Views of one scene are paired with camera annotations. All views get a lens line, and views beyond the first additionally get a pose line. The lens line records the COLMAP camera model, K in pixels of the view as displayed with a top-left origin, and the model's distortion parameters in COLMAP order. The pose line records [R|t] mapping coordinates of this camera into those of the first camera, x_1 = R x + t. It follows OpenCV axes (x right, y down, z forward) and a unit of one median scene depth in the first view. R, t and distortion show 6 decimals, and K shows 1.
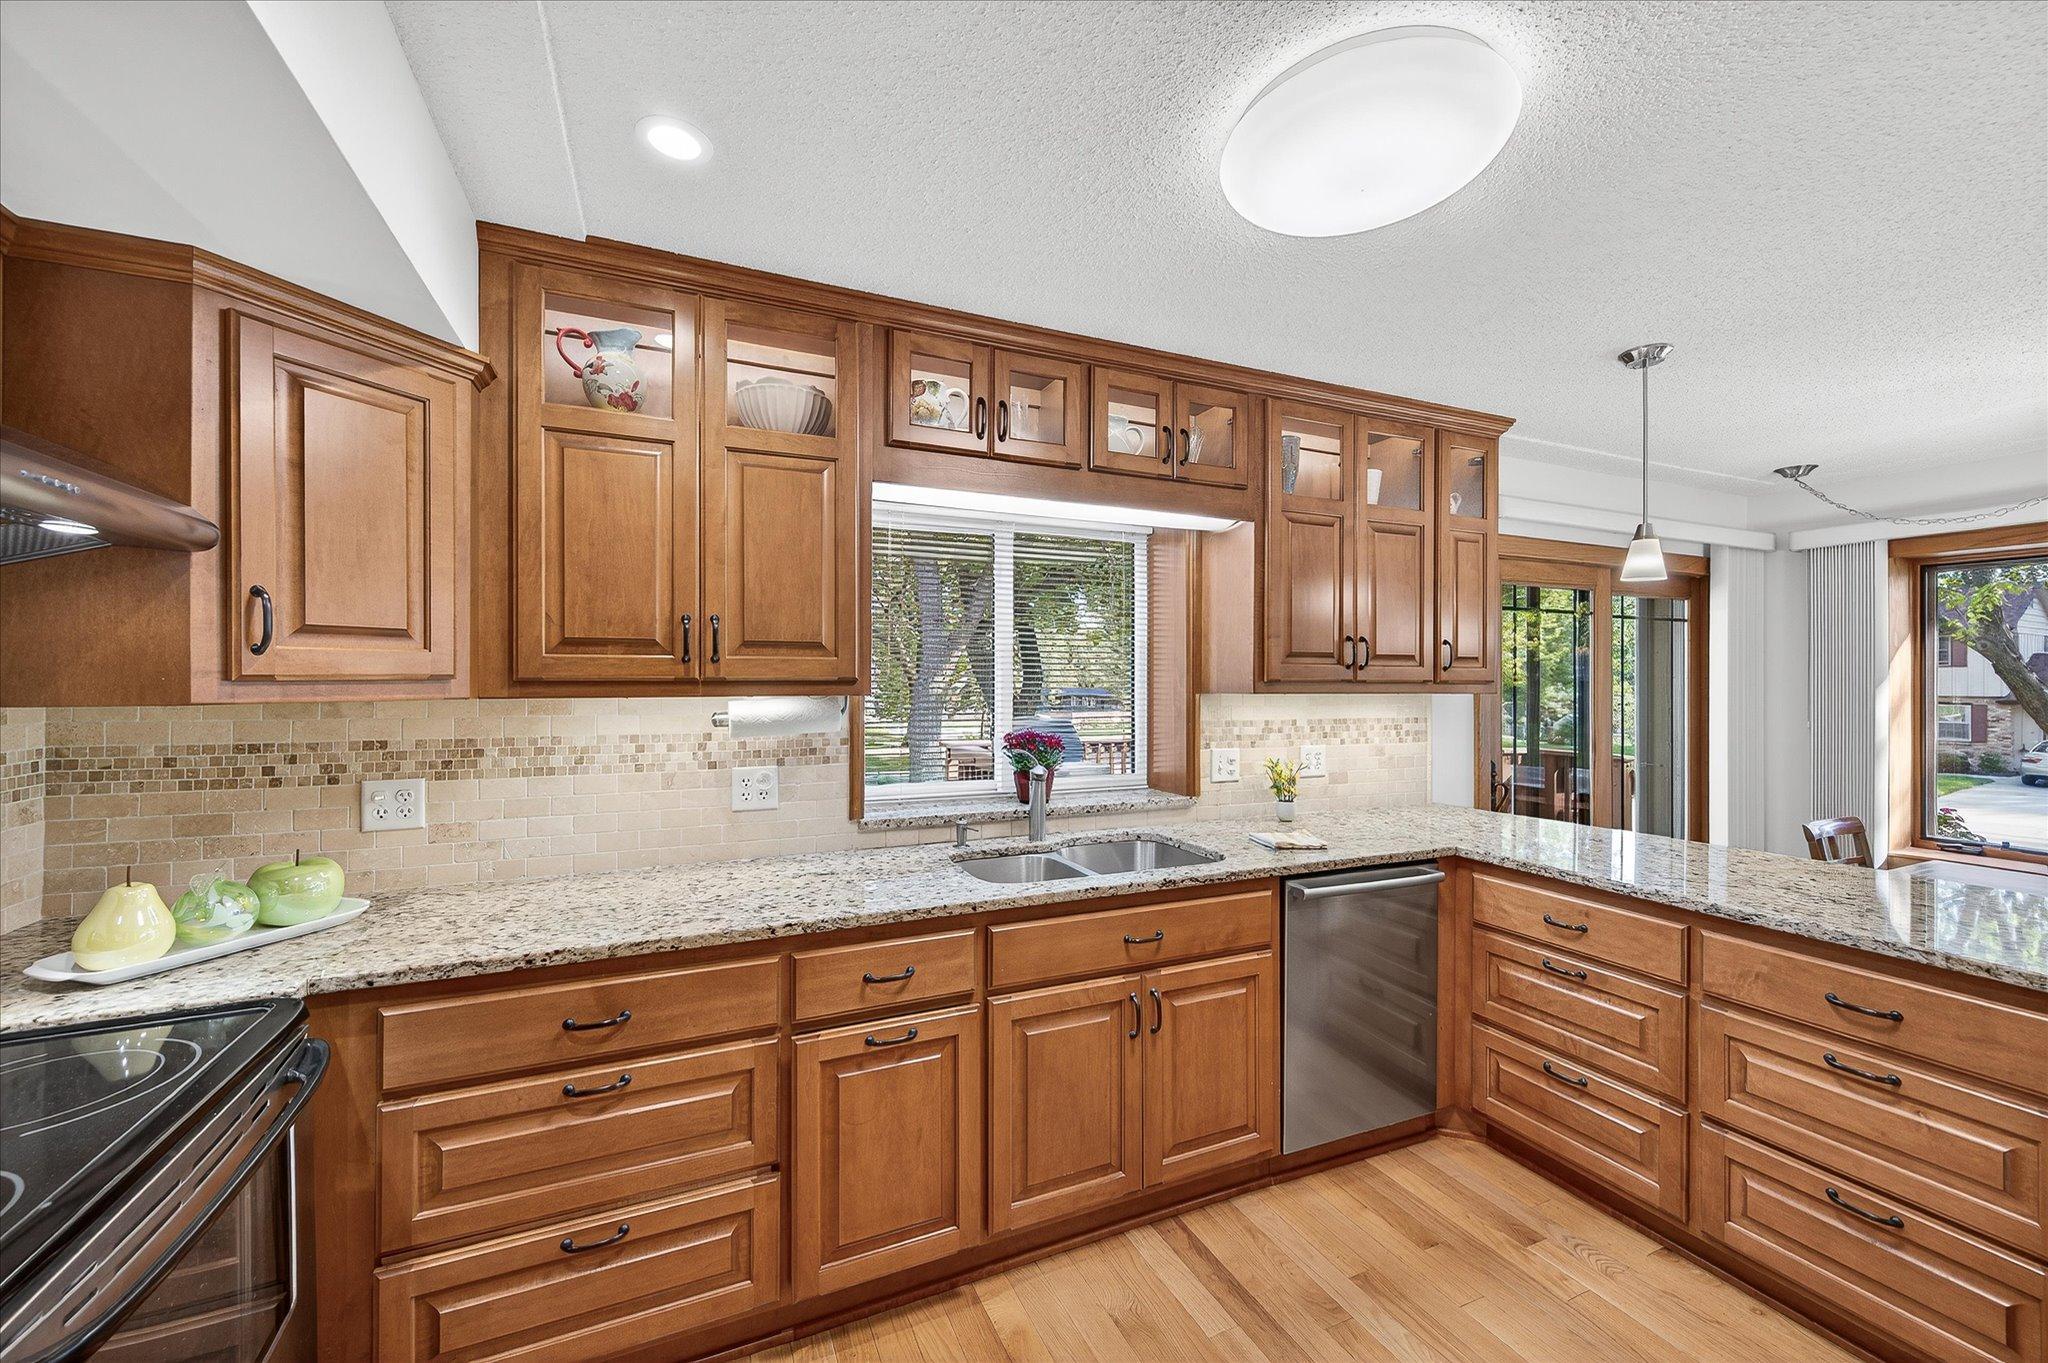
lens RADIAL K [[813.2, 0, 1030.2], [0, 813.2, 690.6], [0, 0, 1]] dist [-0.000010, -0.000173]
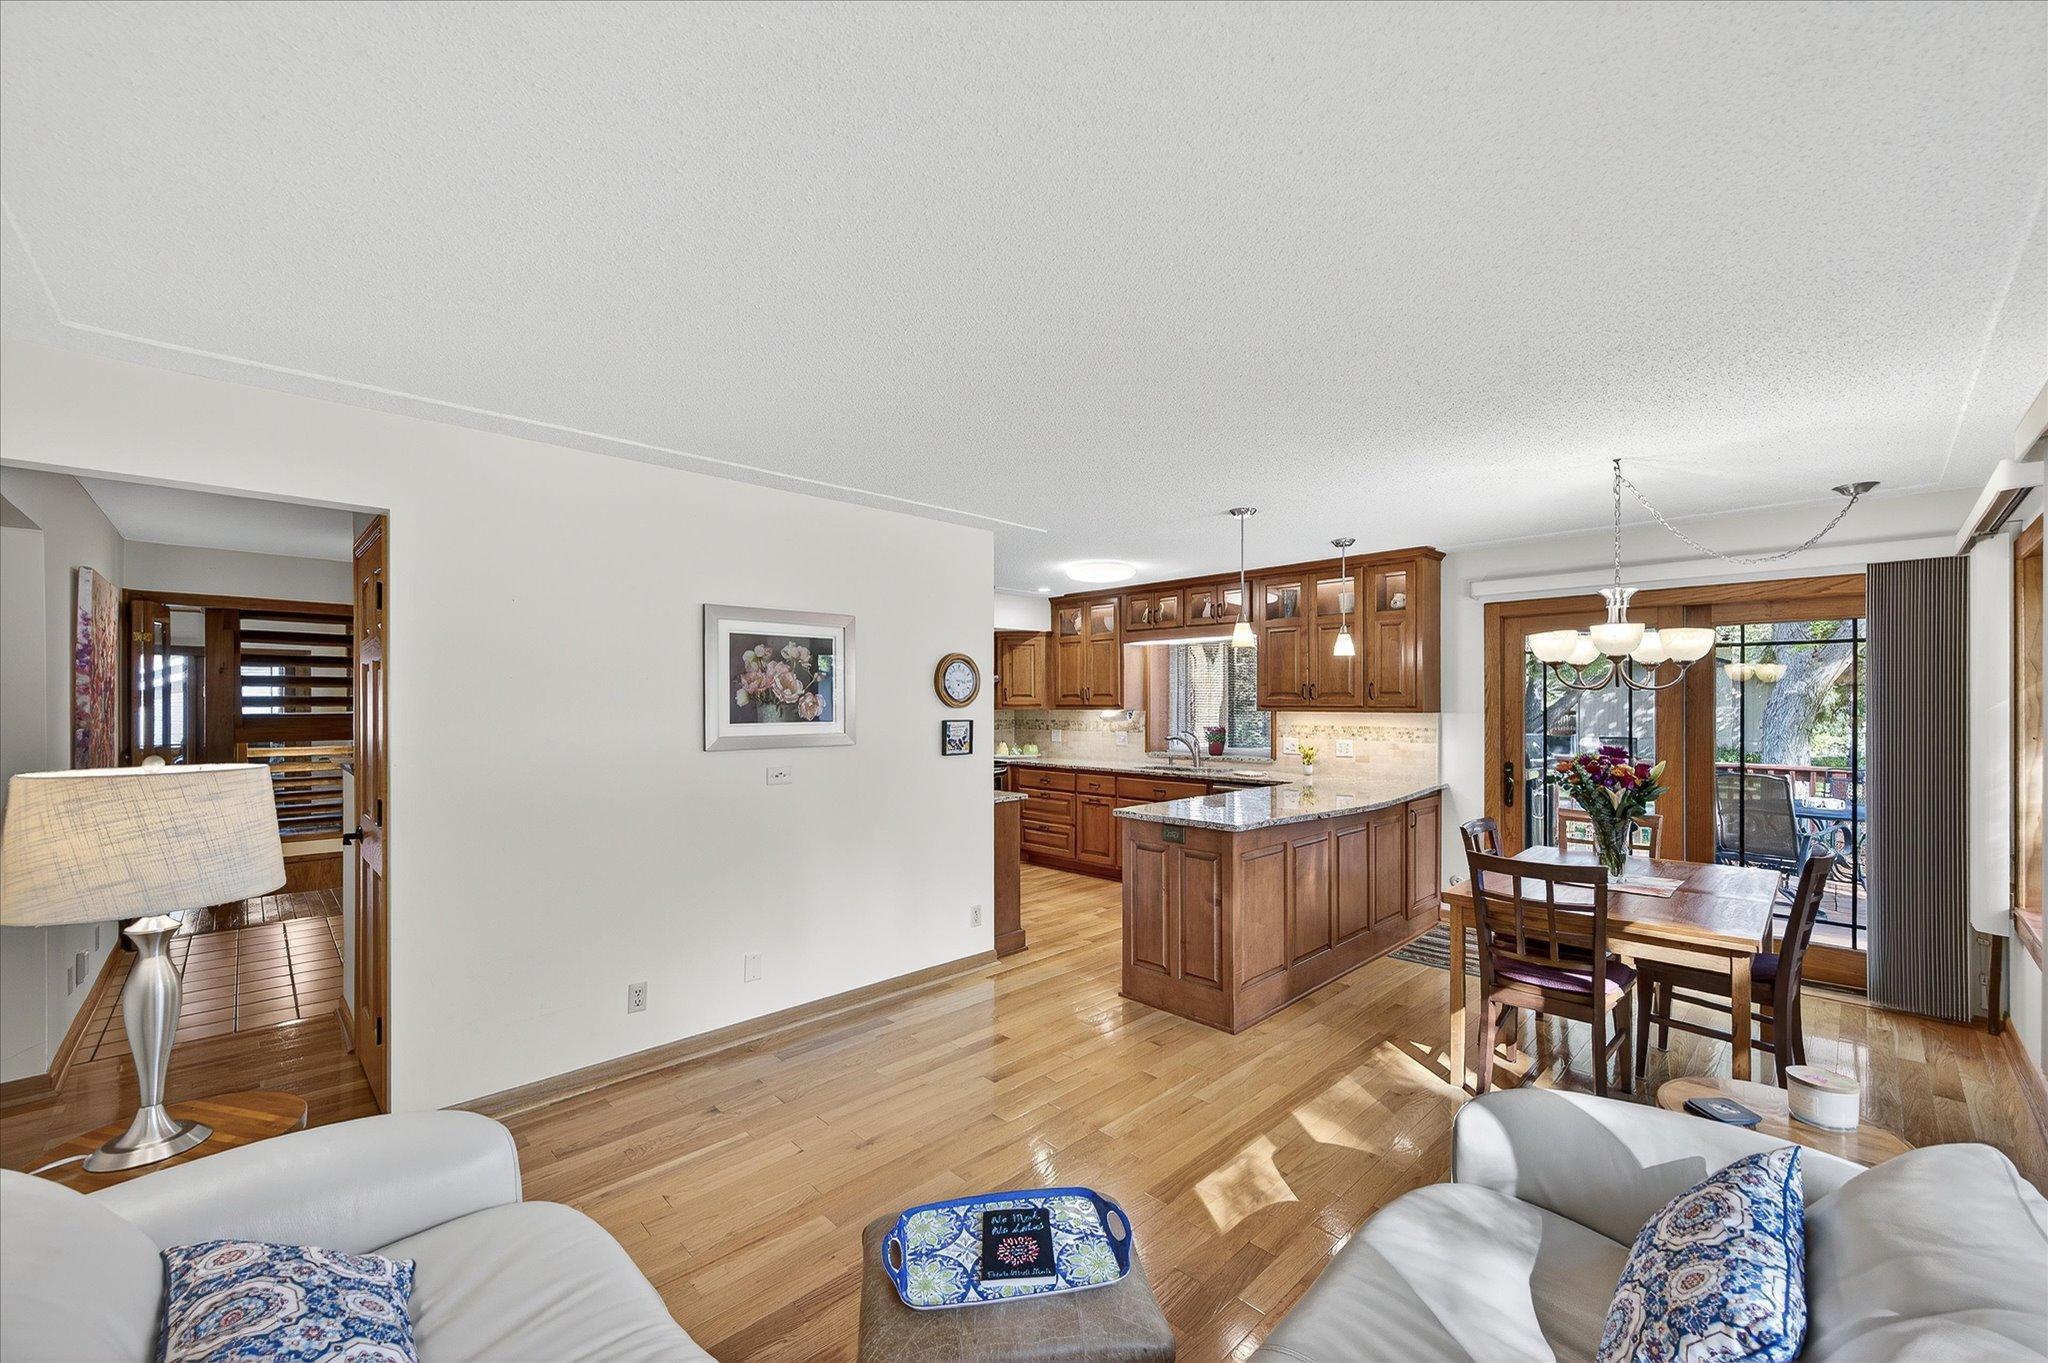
lens RADIAL K [[813.2, 0, 1030.2], [0, 813.2, 690.6], [0, 0, 1]] dist [-0.000010, -0.000173]
pose [[0.355363, -0.013491, -0.934631, 3.134886], [-0.011378, 0.999759, -0.018757, -0.005541], [0.934659, 0.017300, 0.355124, -0.598832]]
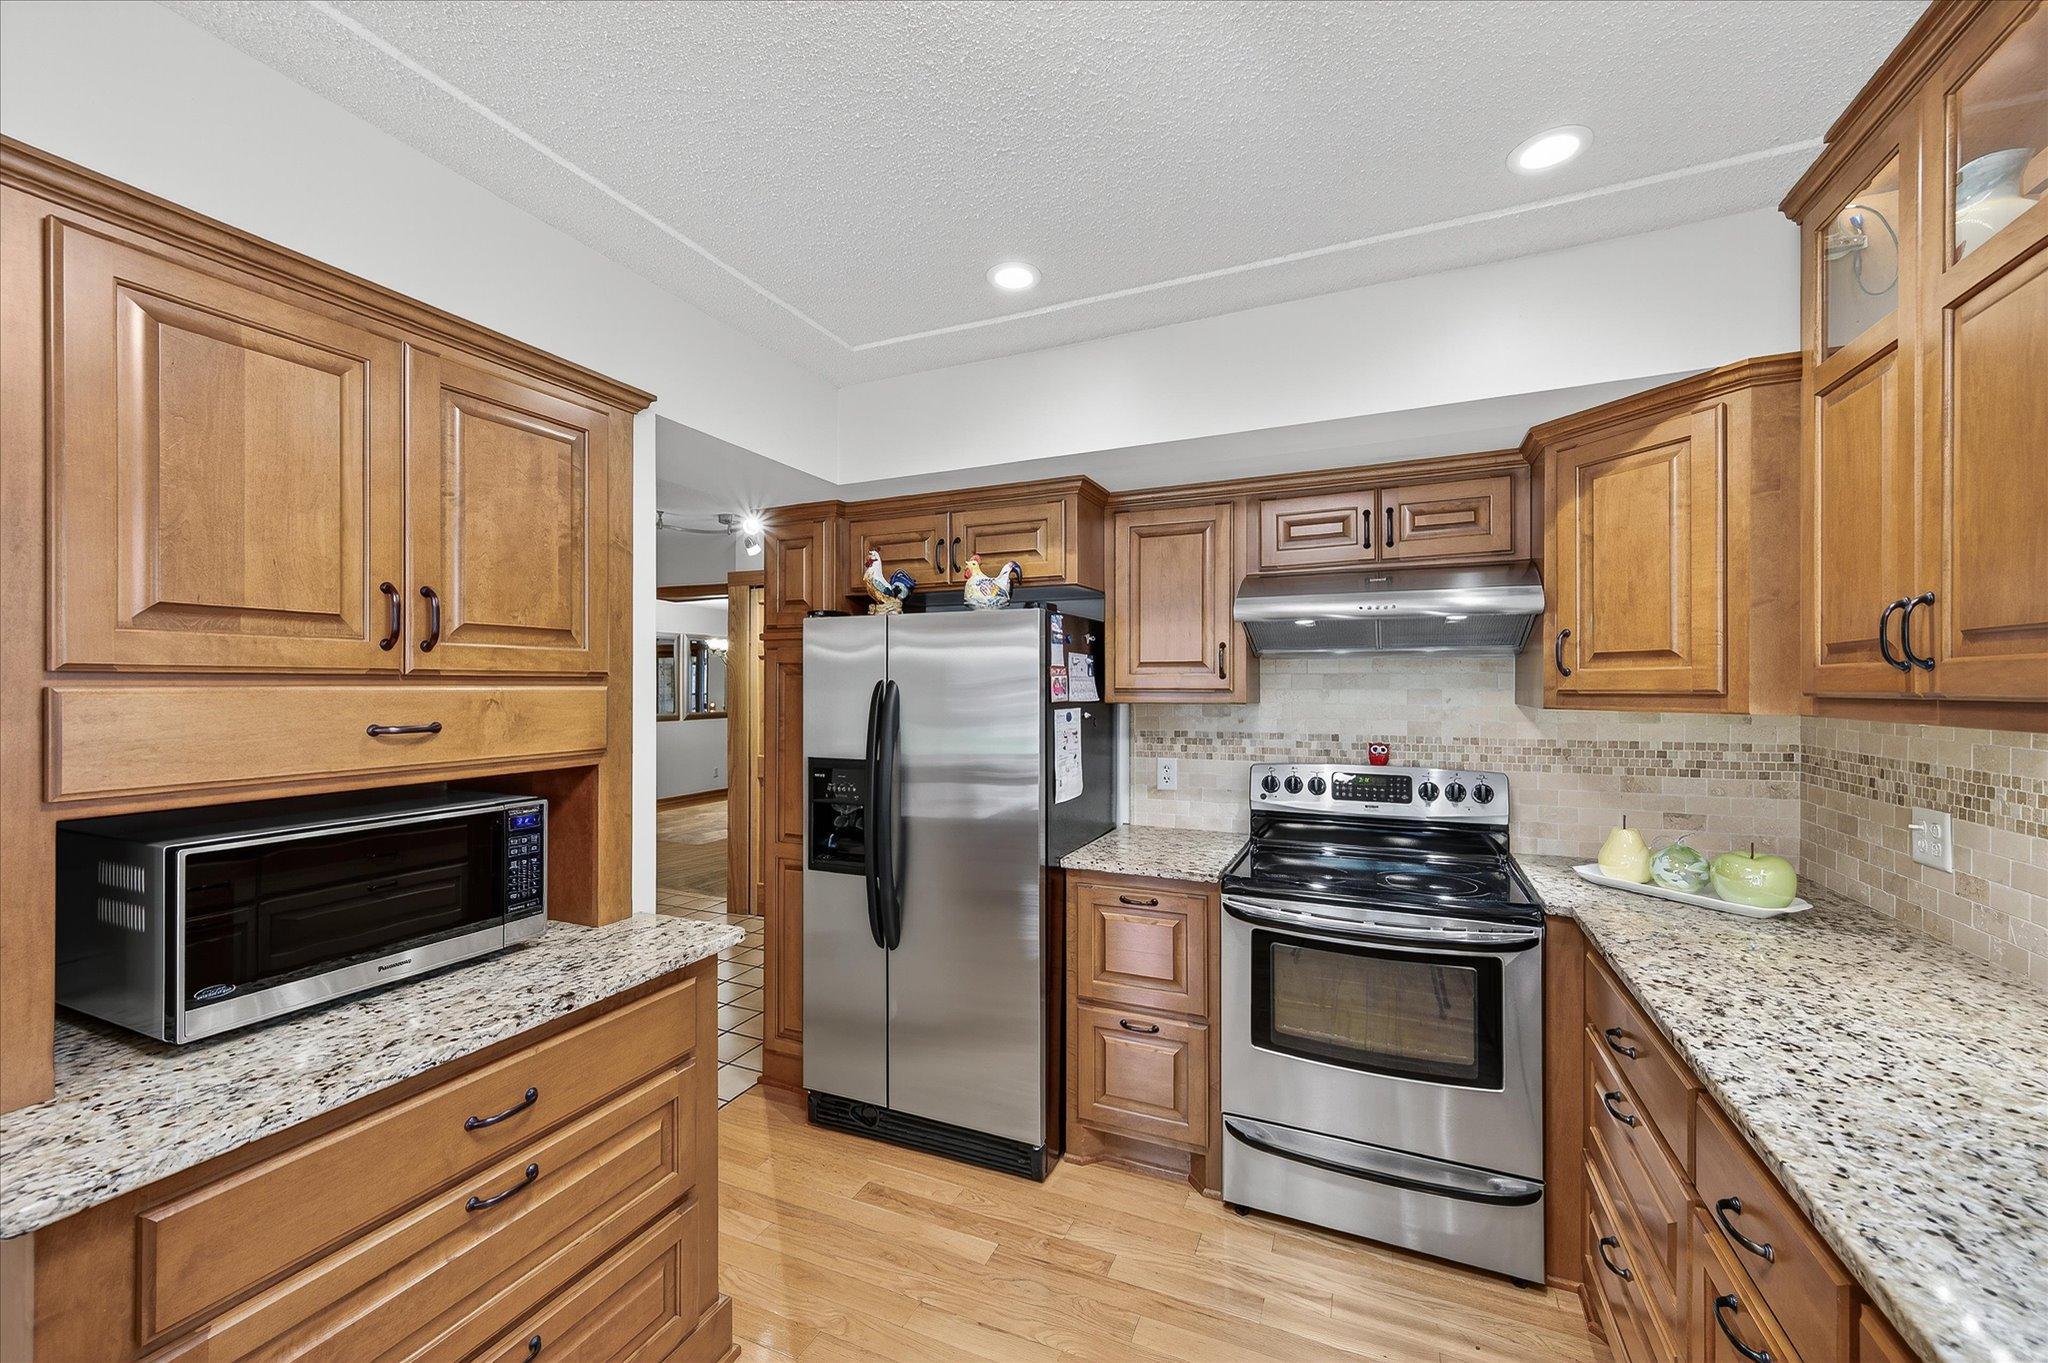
lens RADIAL K [[813.2, 0, 1030.2], [0, 813.2, 690.6], [0, 0, 1]] dist [-0.000010, -0.000173]
pose [[-0.741475, 0.002553, -0.670976, 0.559568], [-0.014821, 0.999686, 0.020182, -0.023653], [0.670817, 0.024909, -0.741204, 1.054905]]
